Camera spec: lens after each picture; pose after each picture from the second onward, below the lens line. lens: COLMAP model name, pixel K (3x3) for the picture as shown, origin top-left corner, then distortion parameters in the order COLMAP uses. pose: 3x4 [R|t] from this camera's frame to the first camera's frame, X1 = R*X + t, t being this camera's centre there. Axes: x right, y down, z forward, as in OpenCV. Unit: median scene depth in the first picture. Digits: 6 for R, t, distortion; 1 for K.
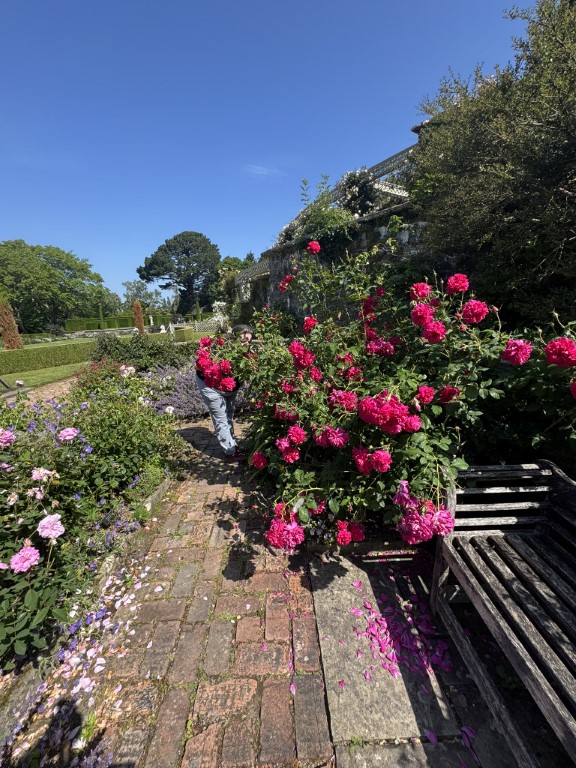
lens RADIAL K [[305.9, 0, 288.7], [0, 305.9, 382.4], [0, 0, 1]] dist [-0.002208, 0.000433]
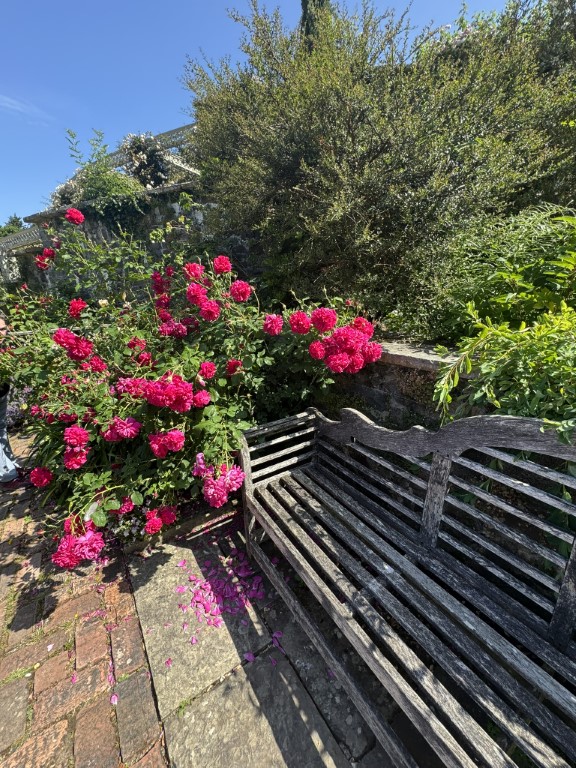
lens RADIAL K [[305.9, 0, 289.2], [0, 305.9, 382.4], [0, 0, 1]] dist [-0.002208, 0.000433]
pose [[0.848577, -0.157590, 0.505057, 0.101218], [0.128365, 0.987411, 0.092422, 0.014597], [-0.513263, -0.013595, 0.858124, -0.046698]]
